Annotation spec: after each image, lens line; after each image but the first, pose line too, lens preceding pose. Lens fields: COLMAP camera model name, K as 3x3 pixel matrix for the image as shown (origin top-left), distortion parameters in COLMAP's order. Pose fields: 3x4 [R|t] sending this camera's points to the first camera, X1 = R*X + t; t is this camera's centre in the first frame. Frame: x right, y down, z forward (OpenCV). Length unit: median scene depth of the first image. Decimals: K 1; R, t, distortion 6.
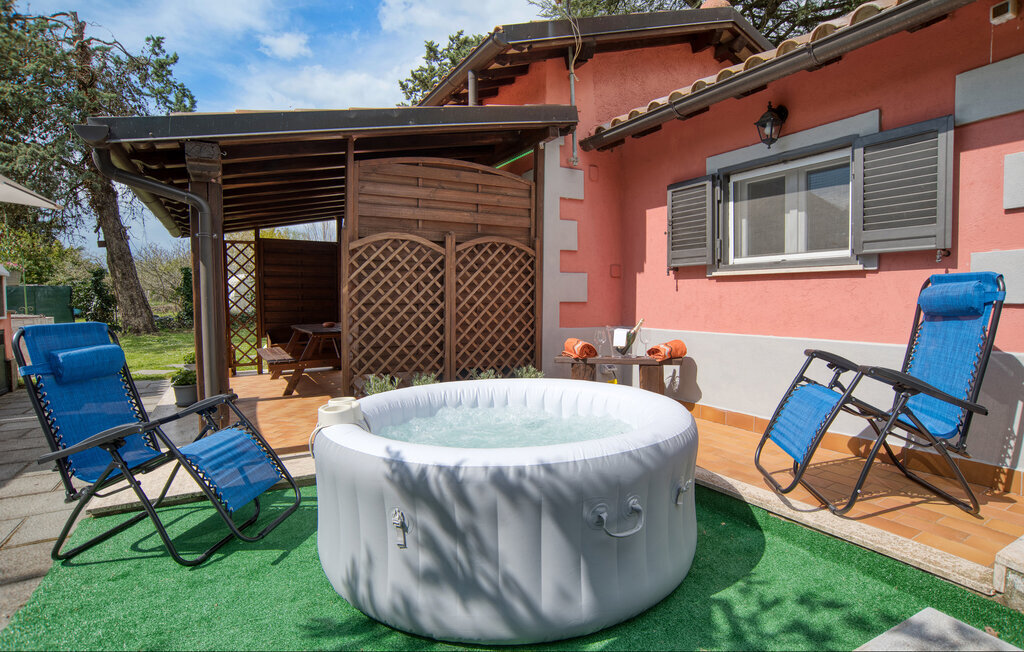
lens RADIAL K [[503.8, 0, 489.2], [0, 503.8, 310.9], [0, 0, 1]] dist [0.003952, 0.000787]
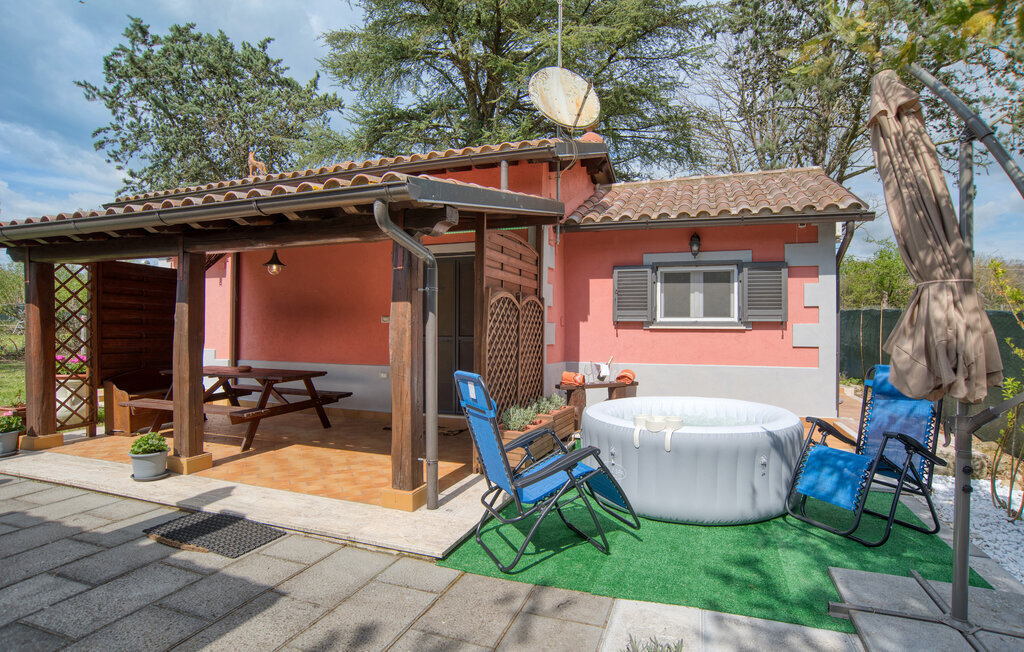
lens RADIAL K [[510.2, 0, 512.0], [0, 510.2, 326.0], [0, 0, 1]] dist [-0.026051, 0.000550]
pose [[0.773223, 0.017148, 0.633903, -0.868789], [0.006078, 0.999388, -0.034449, -0.022352], [-0.634106, 0.030489, 0.772645, 0.033501]]
